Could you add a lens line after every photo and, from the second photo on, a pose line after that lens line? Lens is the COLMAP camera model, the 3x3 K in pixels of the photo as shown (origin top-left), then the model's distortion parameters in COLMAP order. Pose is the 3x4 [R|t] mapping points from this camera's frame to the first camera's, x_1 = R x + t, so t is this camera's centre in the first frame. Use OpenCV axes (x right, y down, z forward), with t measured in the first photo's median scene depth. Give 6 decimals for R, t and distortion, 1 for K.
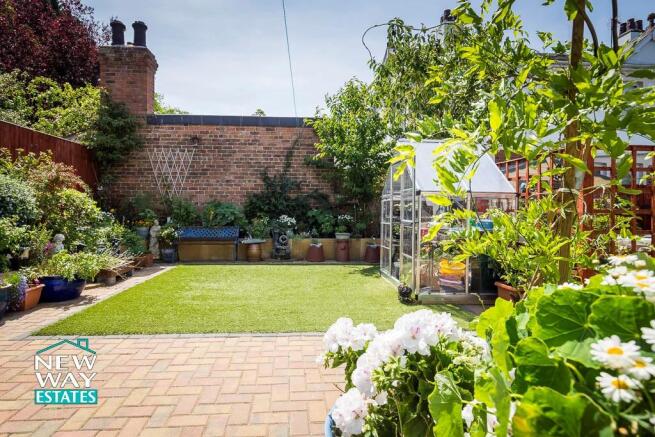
lens RADIAL K [[373.4, 0, 327.6], [0, 373.4, 201.1], [0, 0, 1]] dist [-0.062221, 0.000337]
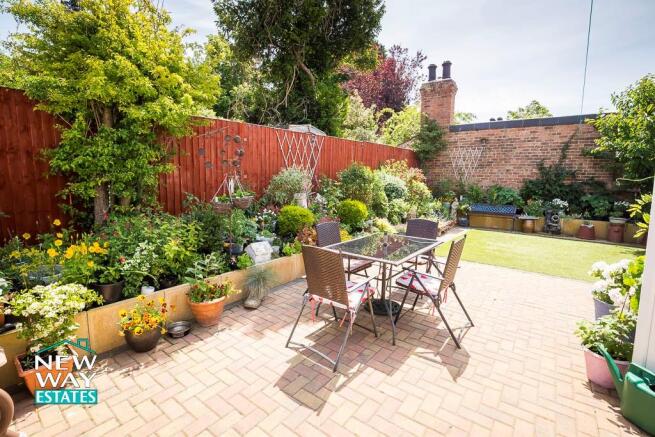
lens RADIAL K [[316.2, 0, 325.6], [0, 316.2, 210.5], [0, 0, 1]] dist [-0.031157, 0.009771]
pose [[0.744294, 0.083160, -0.662654, 0.000976], [-0.004334, 0.992798, 0.119724, -0.047240], [0.667838, -0.086237, 0.739294, -0.304861]]
